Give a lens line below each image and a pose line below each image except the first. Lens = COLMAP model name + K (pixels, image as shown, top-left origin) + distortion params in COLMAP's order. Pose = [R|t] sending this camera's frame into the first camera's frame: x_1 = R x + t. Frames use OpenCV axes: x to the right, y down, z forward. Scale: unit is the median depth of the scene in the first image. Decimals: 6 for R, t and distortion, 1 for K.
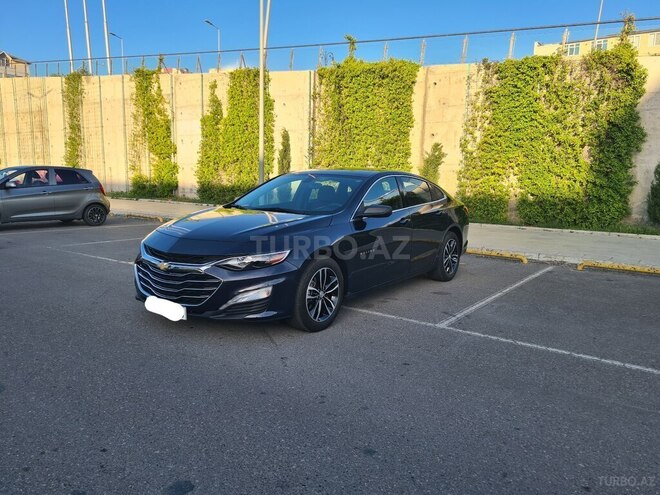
lens RADIAL K [[492.3, 0, 330.0], [0, 492.3, 247.5], [0, 0, 1]] dist [0.051760, -0.029815]
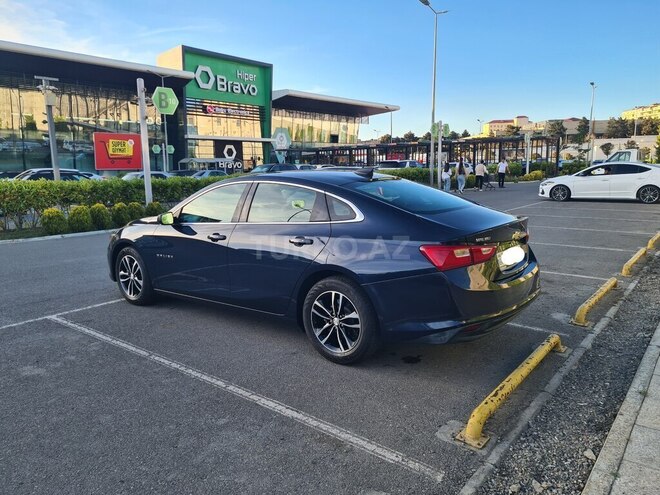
lens RADIAL K [[490.9, 0, 308.9], [0, 490.9, 236.9], [0, 0, 1]] dist [0.038648, -0.002294]
pose [[-0.060489, 0.119827, -0.990950, 0.392909], [-0.120970, 0.984571, 0.126440, -0.070441], [0.990812, 0.127523, -0.045060, 0.494813]]
